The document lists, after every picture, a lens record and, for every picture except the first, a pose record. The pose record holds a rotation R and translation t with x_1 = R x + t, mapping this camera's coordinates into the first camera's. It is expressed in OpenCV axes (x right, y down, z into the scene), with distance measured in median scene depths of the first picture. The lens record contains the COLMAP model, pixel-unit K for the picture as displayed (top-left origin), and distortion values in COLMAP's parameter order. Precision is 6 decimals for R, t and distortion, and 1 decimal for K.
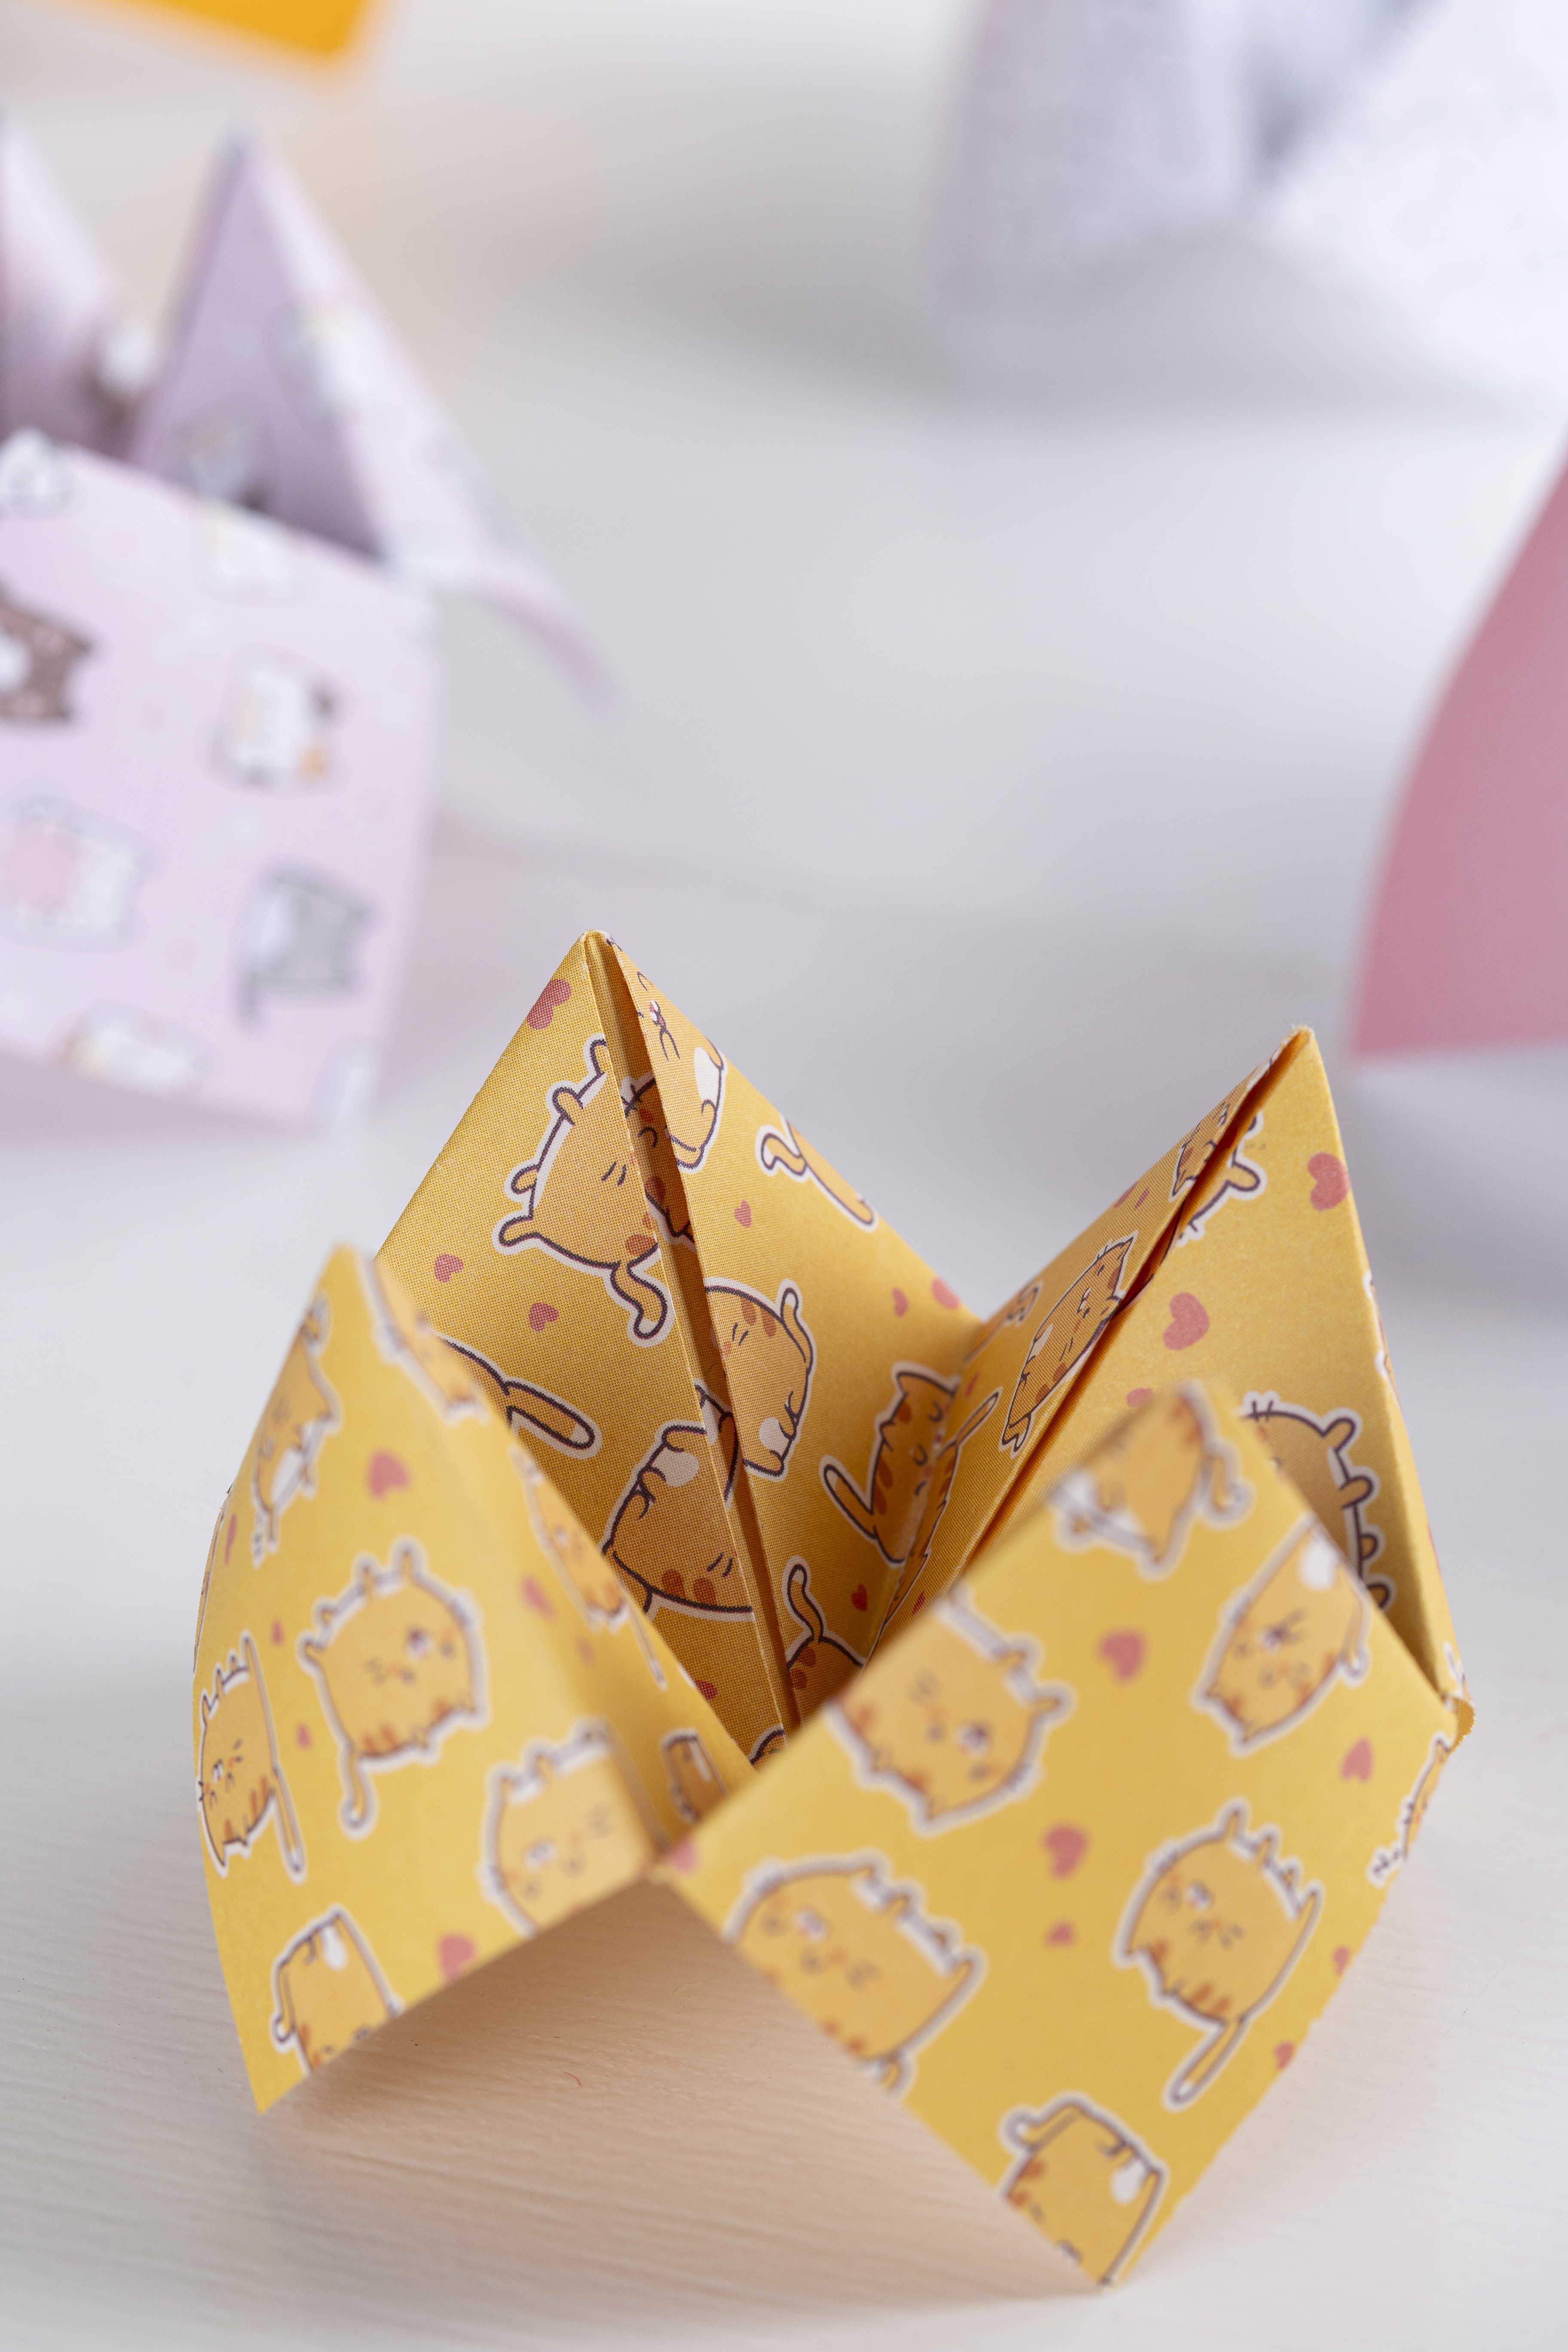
lens RADIAL K [[6809.6, 0, 784.0], [0, 6809.6, 1176.0], [0, 0, 1]] dist [0.058546, 0.044128]
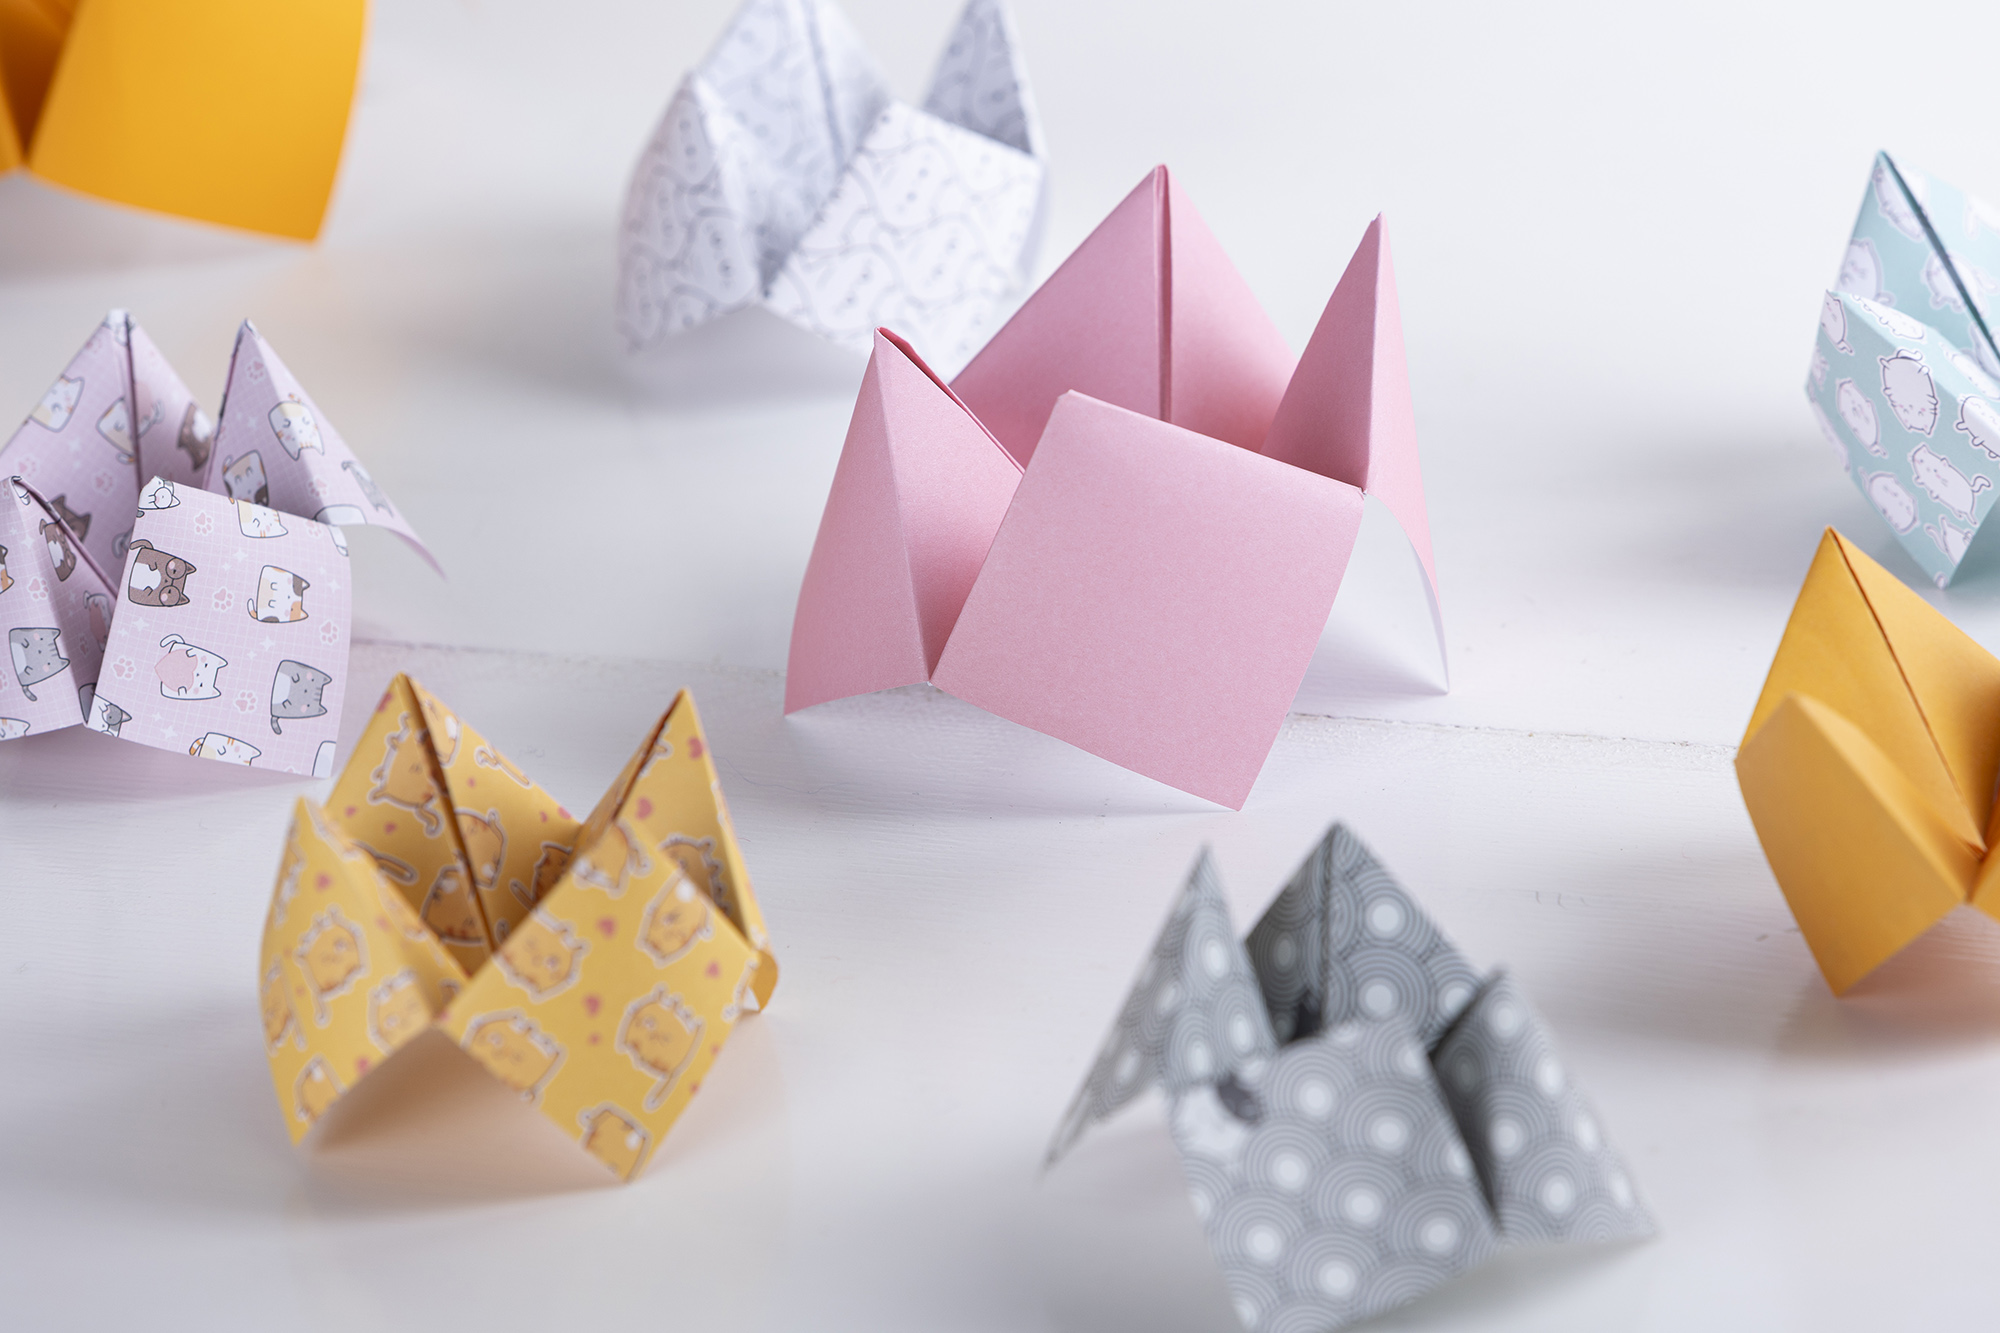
lens RADIAL K [[11467.2, 0, 1000.0], [0, 11467.2, 666.5], [0, 0, 1]] dist [0.747246, 13.830798]
pose [[0.996352, -0.075936, -0.038950, 0.356368], [0.073830, 0.995866, -0.052920, 0.201784], [0.042808, 0.049851, 0.997839, -3.197843]]
